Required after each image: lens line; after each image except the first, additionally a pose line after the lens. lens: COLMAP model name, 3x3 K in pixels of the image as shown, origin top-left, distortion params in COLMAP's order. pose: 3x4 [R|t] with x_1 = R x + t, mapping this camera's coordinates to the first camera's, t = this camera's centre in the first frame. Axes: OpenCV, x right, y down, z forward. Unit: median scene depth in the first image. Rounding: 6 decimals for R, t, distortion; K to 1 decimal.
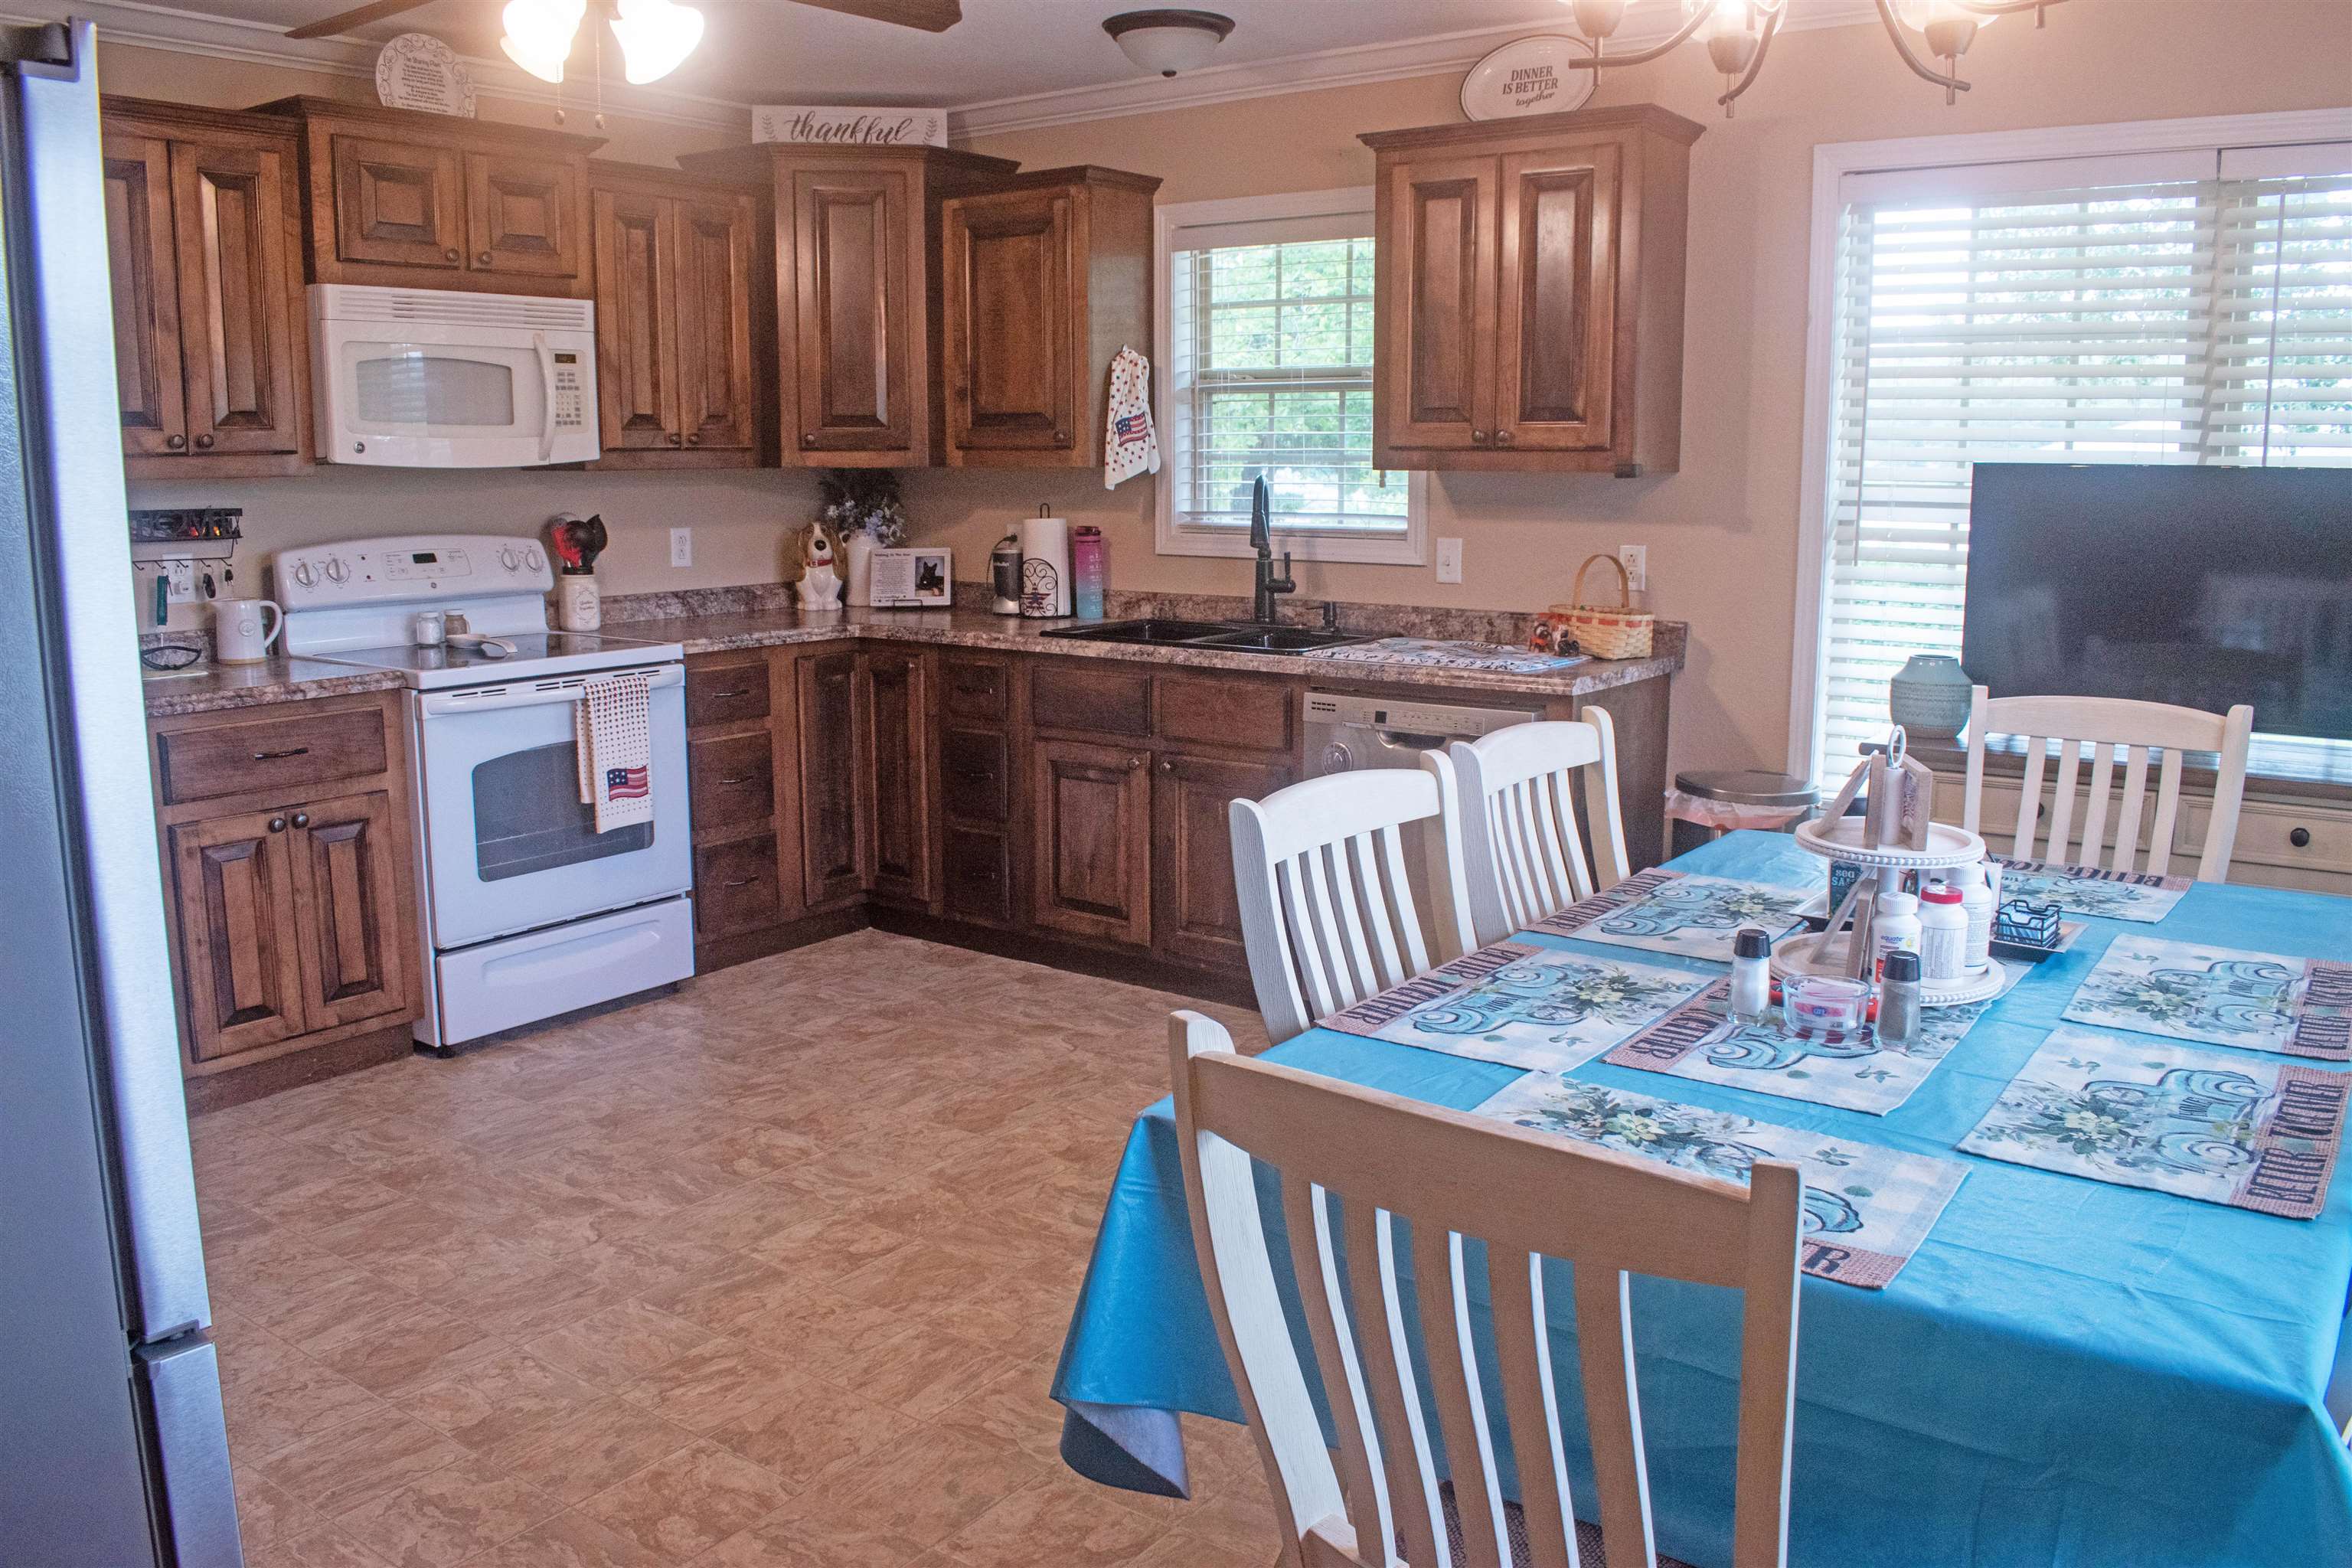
lens RADIAL K [[1880.5, 0, 1185.1], [0, 1880.5, 779.7], [0, 0, 1]] dist [-0.096411, 0.019051]
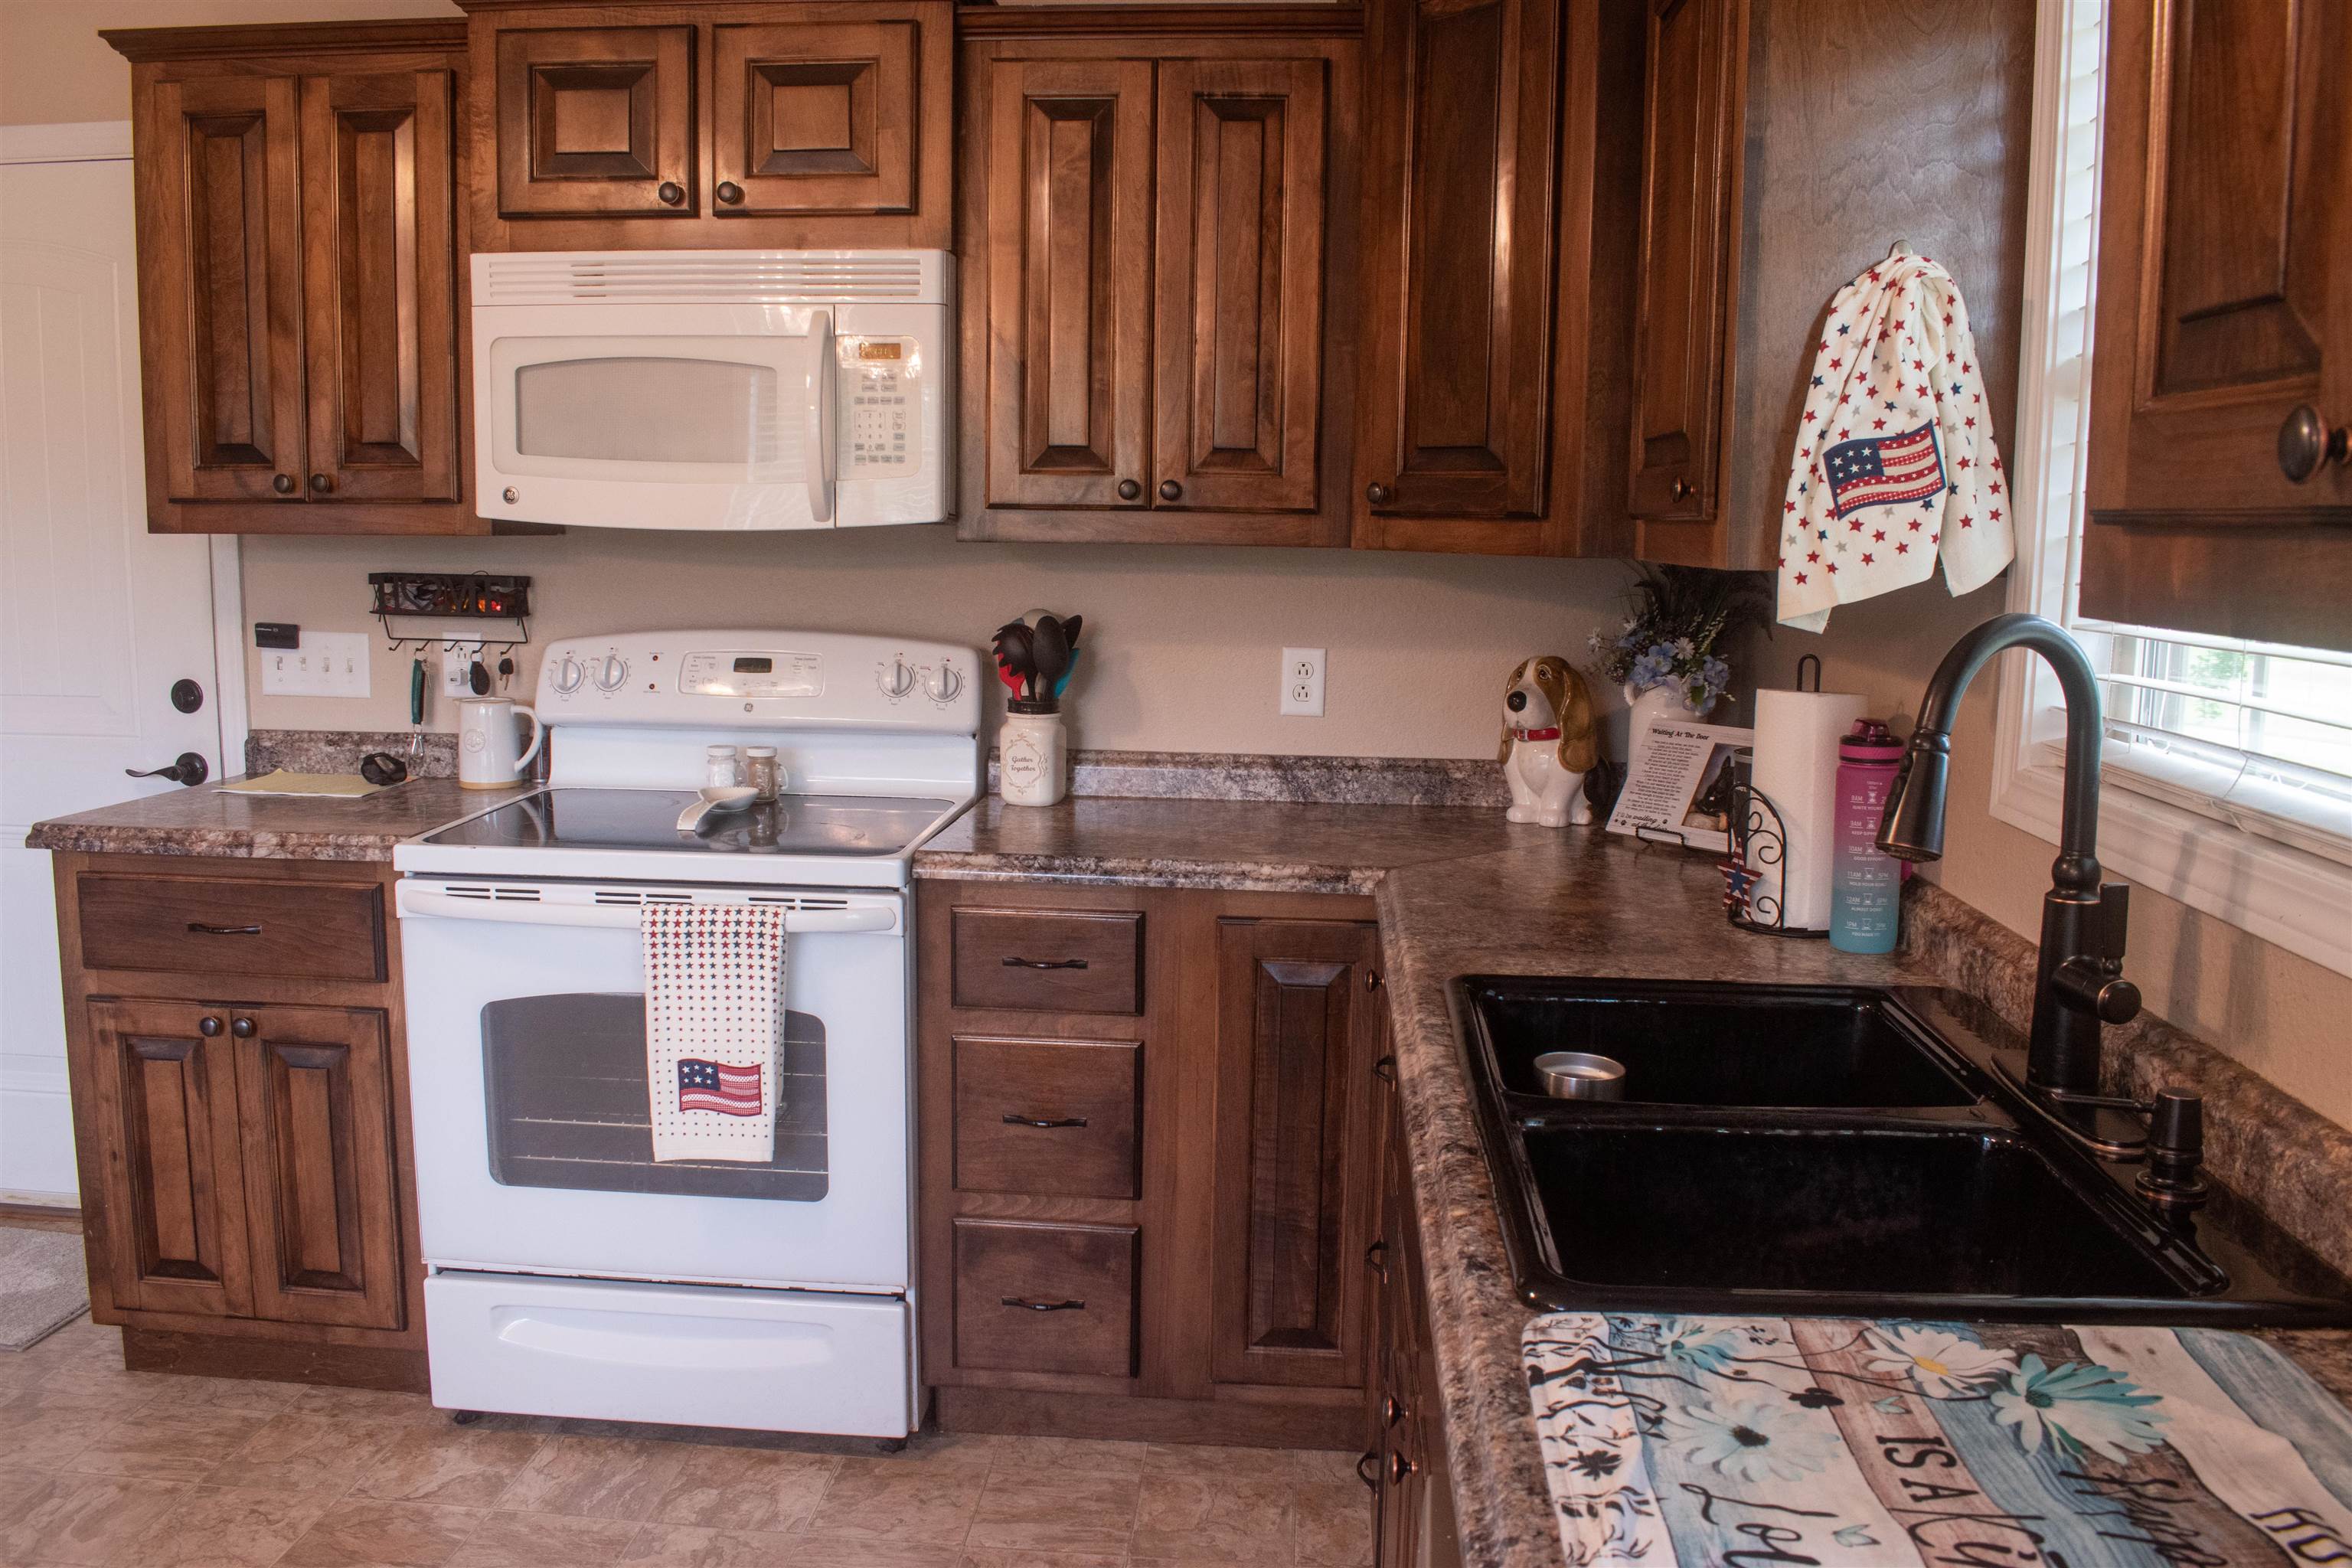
lens RADIAL K [[1880.5, 0, 1185.1], [0, 1880.5, 779.7], [0, 0, 1]] dist [-0.096411, 0.019051]
pose [[0.513096, 0.128722, -0.848624, 0.246151], [-0.160688, 0.985616, 0.052346, -0.143700], [0.843156, 0.109505, 0.526400, 0.808942]]
